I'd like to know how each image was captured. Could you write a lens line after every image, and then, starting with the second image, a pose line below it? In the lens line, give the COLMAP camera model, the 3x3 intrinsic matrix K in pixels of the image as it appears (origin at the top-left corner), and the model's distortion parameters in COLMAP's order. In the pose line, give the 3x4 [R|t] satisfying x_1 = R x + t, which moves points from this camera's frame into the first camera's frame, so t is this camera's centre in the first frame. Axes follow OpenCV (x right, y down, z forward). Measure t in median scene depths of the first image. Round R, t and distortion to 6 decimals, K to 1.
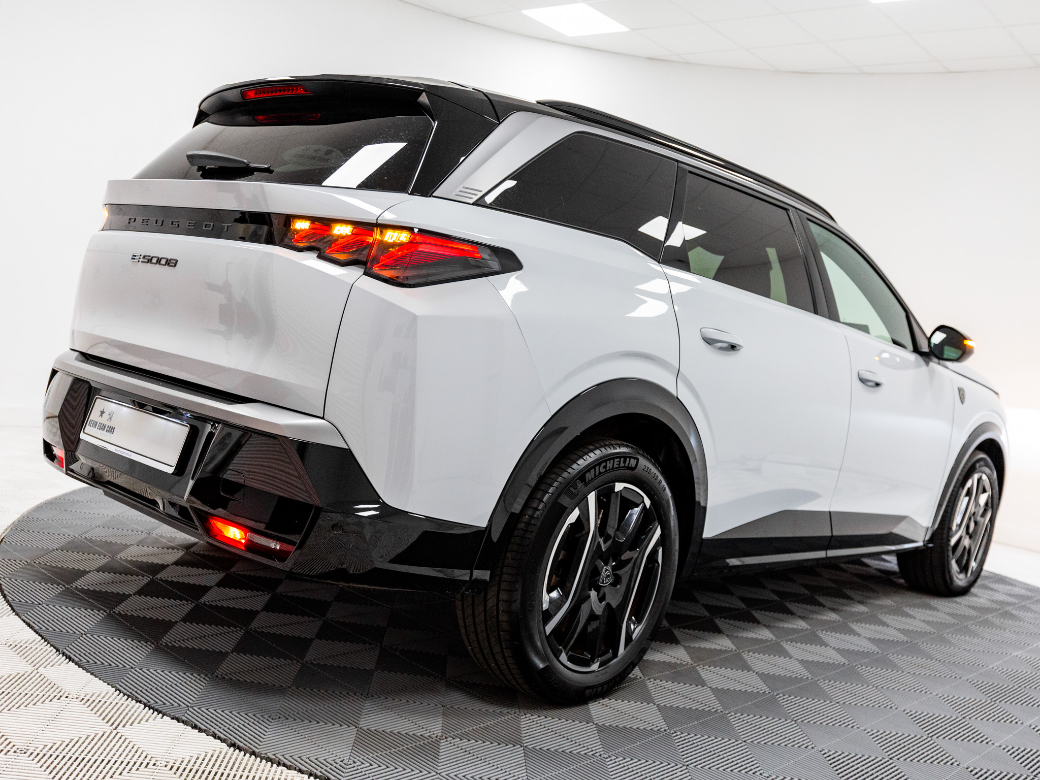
lens RADIAL K [[1014.2, 0, 520.5], [0, 1014.2, 386.9], [0, 0, 1]] dist [0.002822, 0.000000]
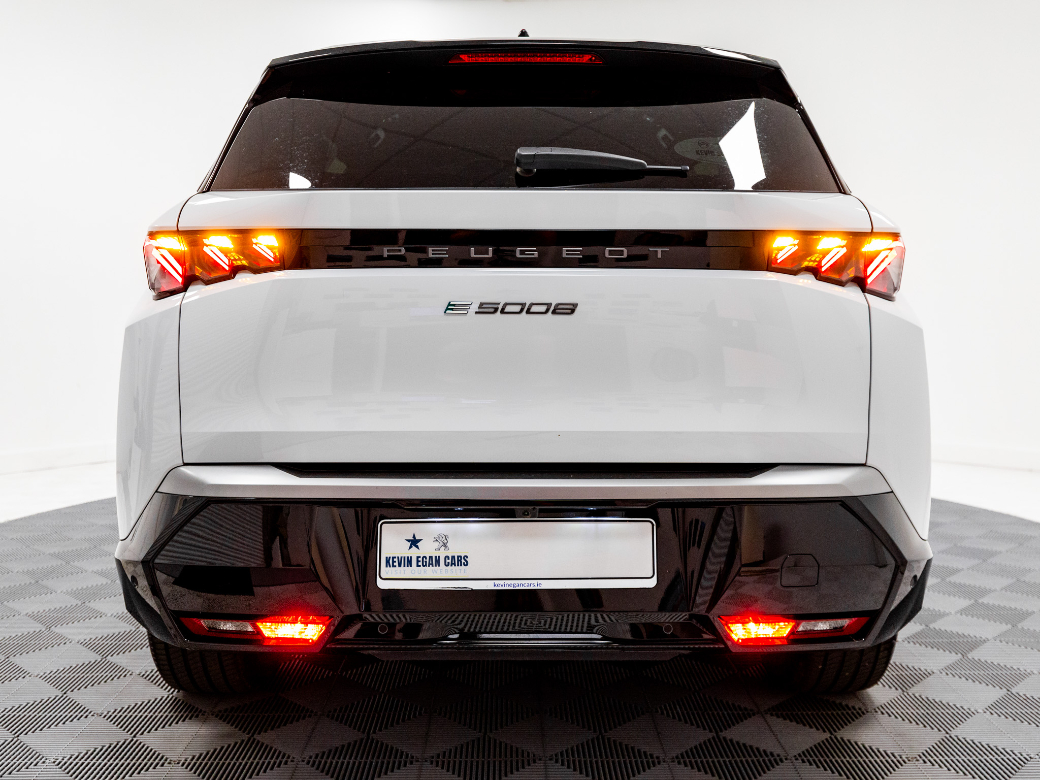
lens RADIAL K [[1073.4, 0, 519.5], [0, 1073.4, 397.8], [0, 0, 1]] dist [-0.010886, 0.000000]
pose [[0.736388, -0.192851, 0.648491, -0.855429], [0.146220, 0.981226, 0.125762, -0.157716], [-0.660570, 0.002213, 0.750761, 0.440763]]
